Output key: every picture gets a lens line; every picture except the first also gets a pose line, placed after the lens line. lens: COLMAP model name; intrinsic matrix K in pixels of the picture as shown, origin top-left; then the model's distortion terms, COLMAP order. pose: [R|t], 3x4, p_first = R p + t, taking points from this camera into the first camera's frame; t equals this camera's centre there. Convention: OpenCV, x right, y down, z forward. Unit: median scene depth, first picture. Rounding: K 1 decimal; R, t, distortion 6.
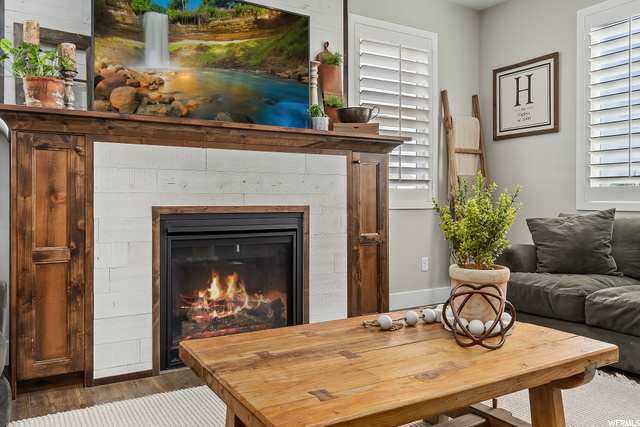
lens RADIAL K [[510.2, 0, 318.5], [0, 510.2, 208.4], [0, 0, 1]] dist [-0.003783, 0.003910]
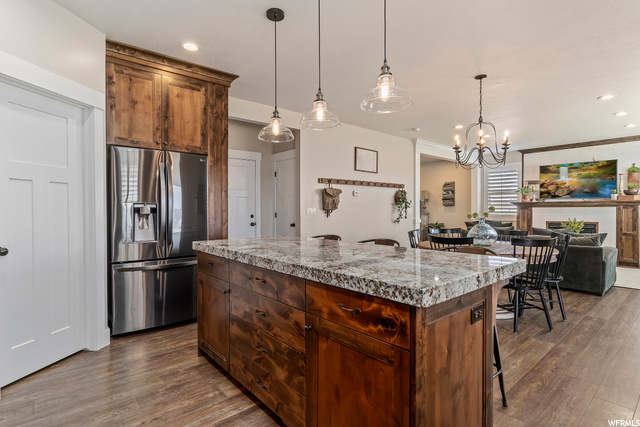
lens RADIAL K [[329.4, 0, 316.9], [0, 329.4, 212.6], [0, 0, 1]] dist [-0.013031, 0.007579]
pose [[0.140123, 0.009658, -0.990087, 1.795647], [-0.011323, 0.999903, 0.008151, -0.062433], [0.990069, 0.010069, 0.140219, -1.130724]]
